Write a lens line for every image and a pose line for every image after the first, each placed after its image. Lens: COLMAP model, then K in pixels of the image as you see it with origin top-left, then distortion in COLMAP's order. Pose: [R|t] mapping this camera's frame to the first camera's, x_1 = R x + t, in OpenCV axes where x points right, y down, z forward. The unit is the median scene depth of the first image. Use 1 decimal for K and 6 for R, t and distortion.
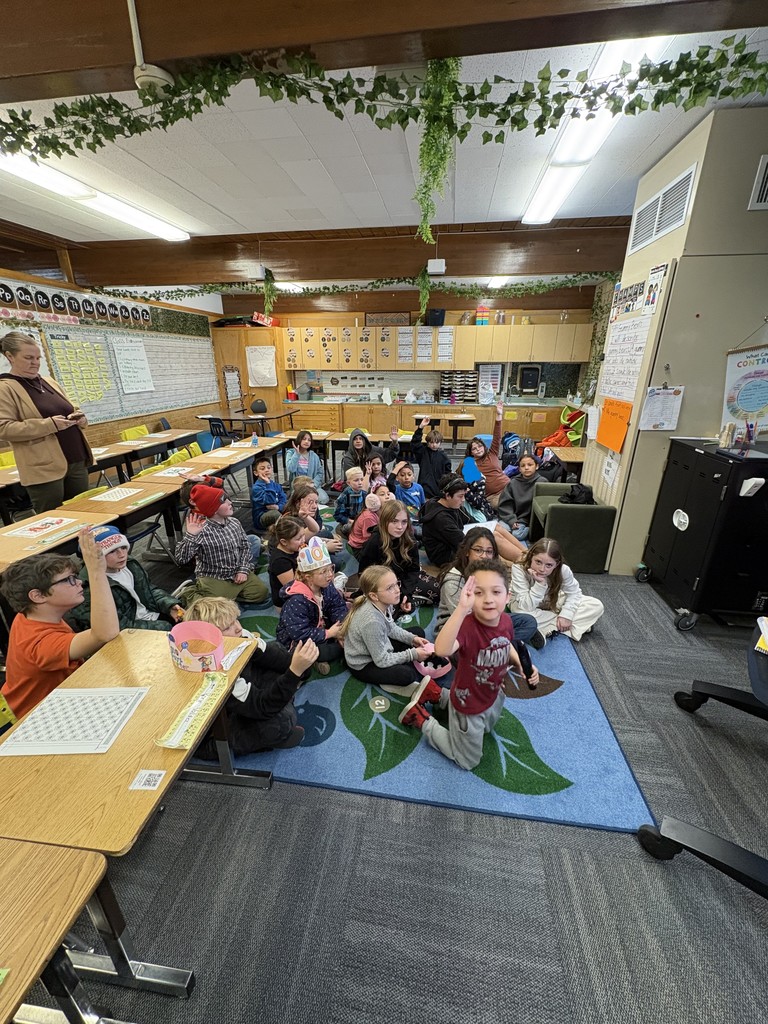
lens RADIAL K [[405.3, 0, 384.0], [0, 405.3, 512.0], [0, 0, 1]] dist [0.000146, 0.000025]
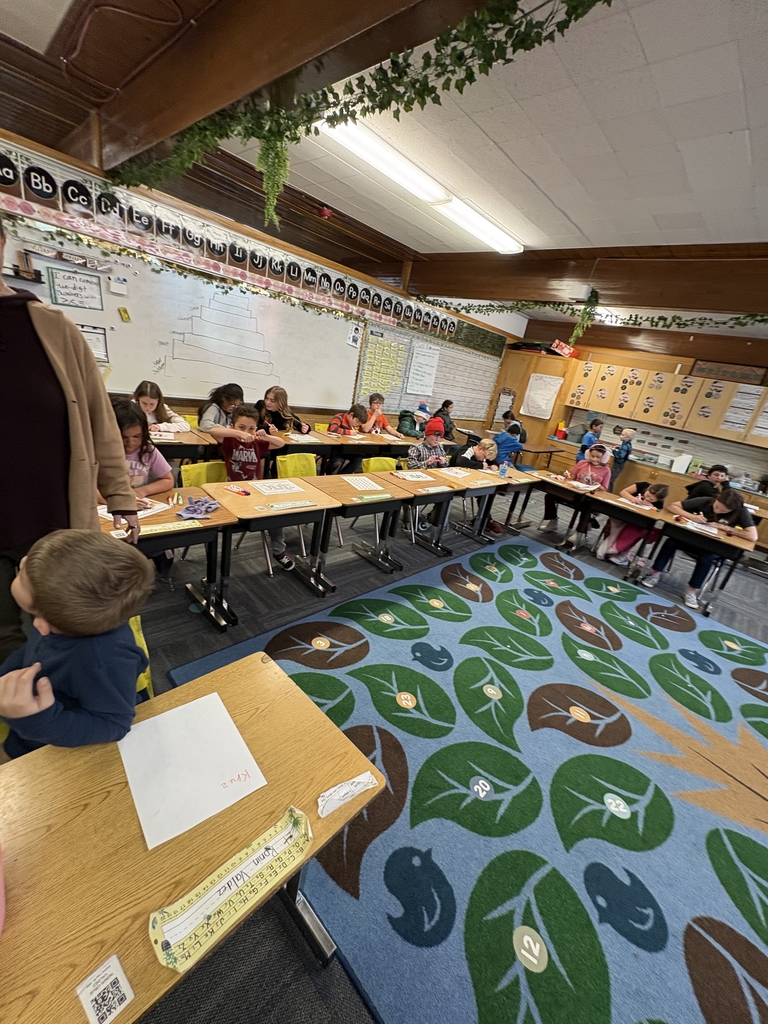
lens RADIAL K [[405.3, 0, 384.0], [0, 405.3, 512.0], [0, 0, 1]] dist [0.000146, 0.000025]
pose [[0.790997, 0.346807, -0.504032, -0.039548], [-0.378813, 0.924535, 0.041655, -0.025256], [0.480441, 0.157985, 0.862680, 0.105047]]
